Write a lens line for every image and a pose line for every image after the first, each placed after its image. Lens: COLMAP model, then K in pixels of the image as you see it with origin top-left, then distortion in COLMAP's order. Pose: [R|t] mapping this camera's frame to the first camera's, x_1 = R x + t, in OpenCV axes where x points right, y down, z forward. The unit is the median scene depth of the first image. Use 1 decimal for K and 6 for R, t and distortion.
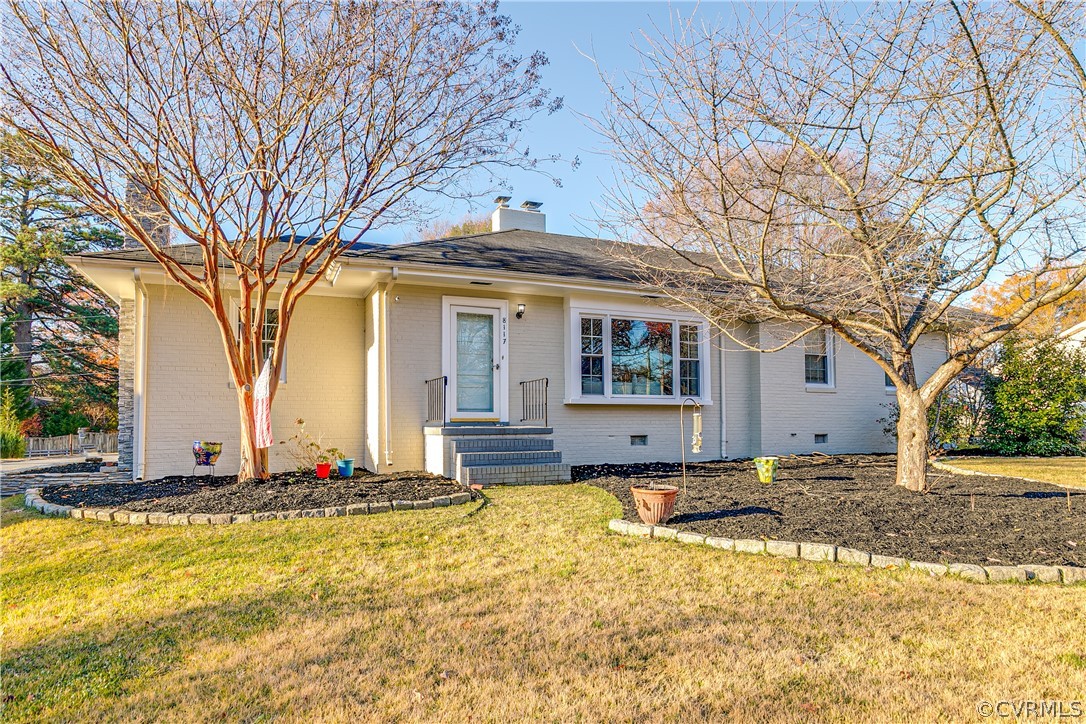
lens RADIAL K [[601.4, 0, 543.0], [0, 601.4, 362.0], [0, 0, 1]] dist [0.016348, 0.000353]
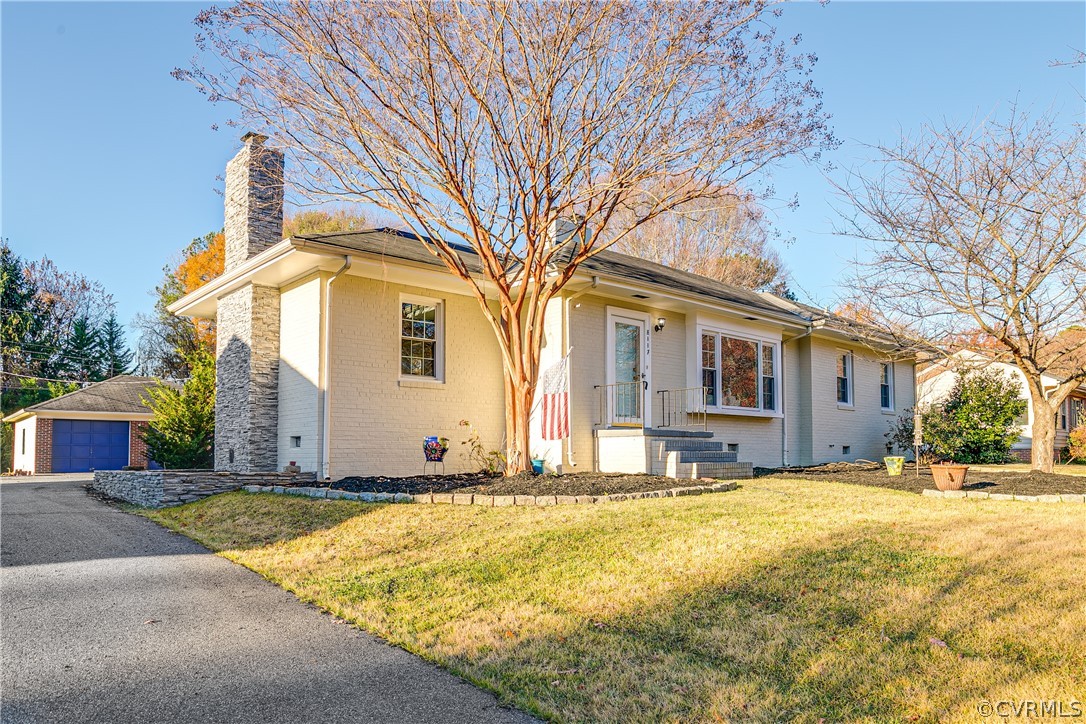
lens RADIAL K [[679.2, 0, 543.0], [0, 679.2, 362.0], [0, 0, 1]] dist [0.002398, 0.000064]
pose [[0.956285, 0.045426, 0.288888, -0.588592], [-0.035525, 0.998591, -0.039426, 0.037378], [-0.290272, 0.027440, 0.956551, -0.098491]]
